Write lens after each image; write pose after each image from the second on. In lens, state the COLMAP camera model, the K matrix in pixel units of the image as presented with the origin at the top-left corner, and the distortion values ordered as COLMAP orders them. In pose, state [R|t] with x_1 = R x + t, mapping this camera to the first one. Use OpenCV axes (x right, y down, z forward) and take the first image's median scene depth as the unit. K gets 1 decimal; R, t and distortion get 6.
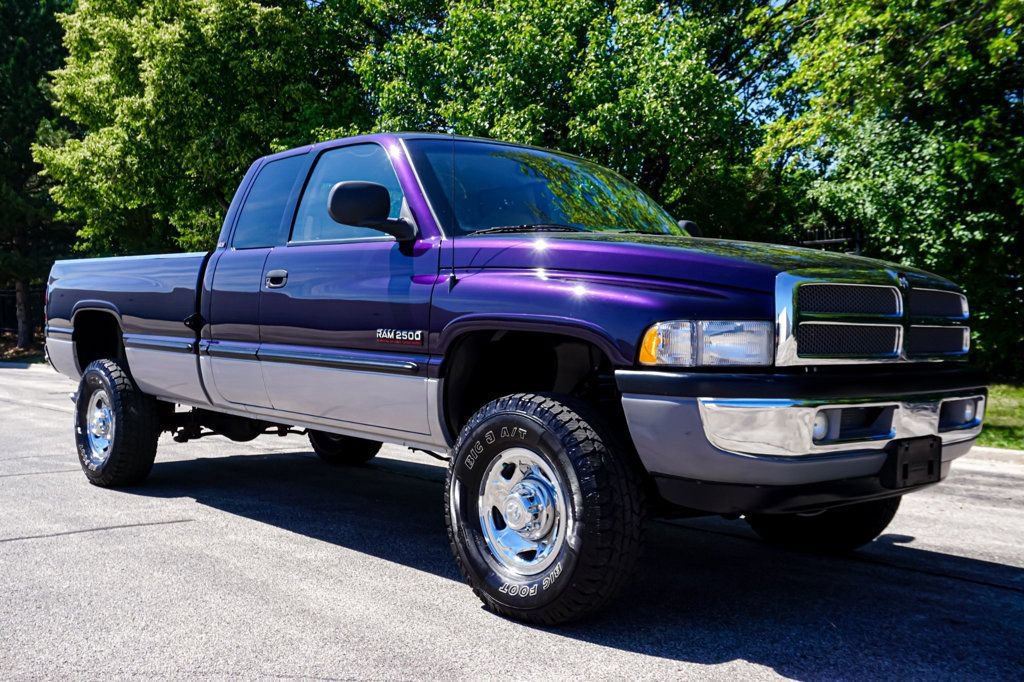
lens RADIAL K [[1047.5, 0, 512.0], [0, 1047.5, 341.0], [0, 0, 1]] dist [-0.010083, 0.016165]
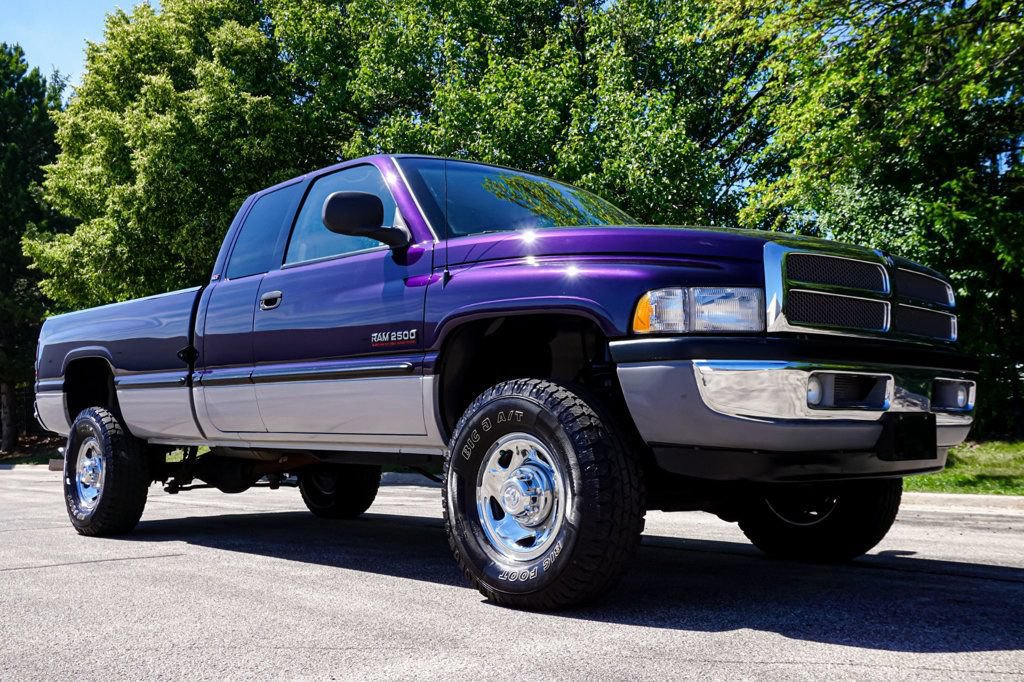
lens RADIAL K [[1051.2, 0, 513.2], [0, 1051.2, 342.7], [0, 0, 1]] dist [-0.001293, 0.012587]
pose [[0.999703, -0.020924, 0.012480, -0.004144], [0.022059, 0.994831, -0.099120, 0.074701], [-0.010341, 0.099366, 0.994997, -0.005208]]
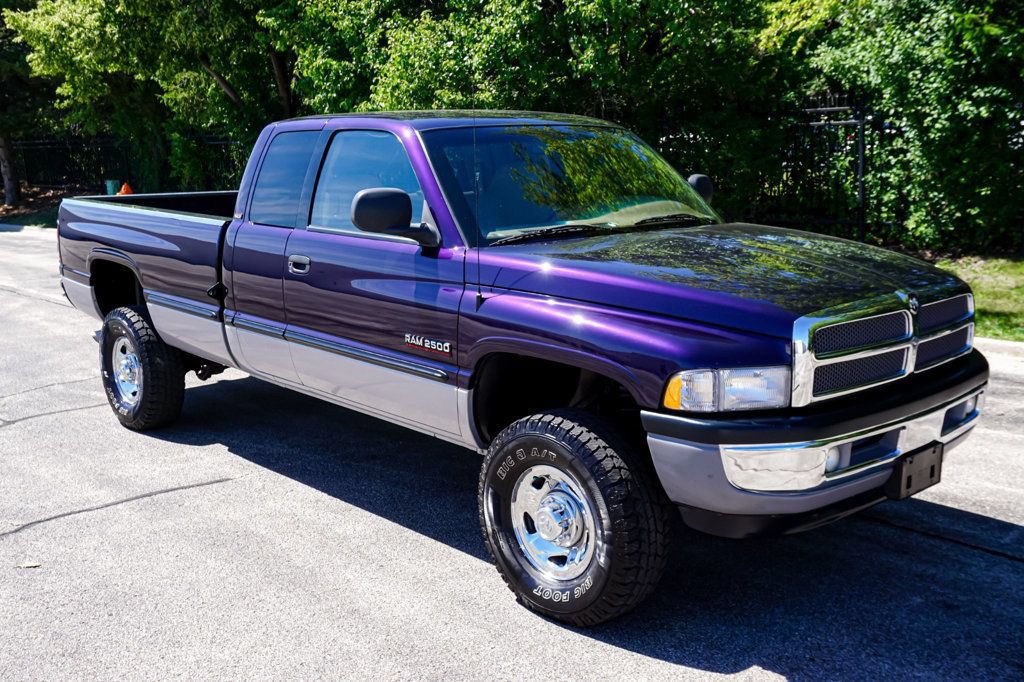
lens RADIAL K [[1051.2, 0, 513.2], [0, 1051.2, 342.7], [0, 0, 1]] dist [-0.001293, 0.012587]
pose [[0.999573, -0.028697, 0.005495, -0.020524], [0.027322, 0.984660, 0.172329, -0.133775], [-0.010356, -0.172106, 0.985024, -0.022891]]
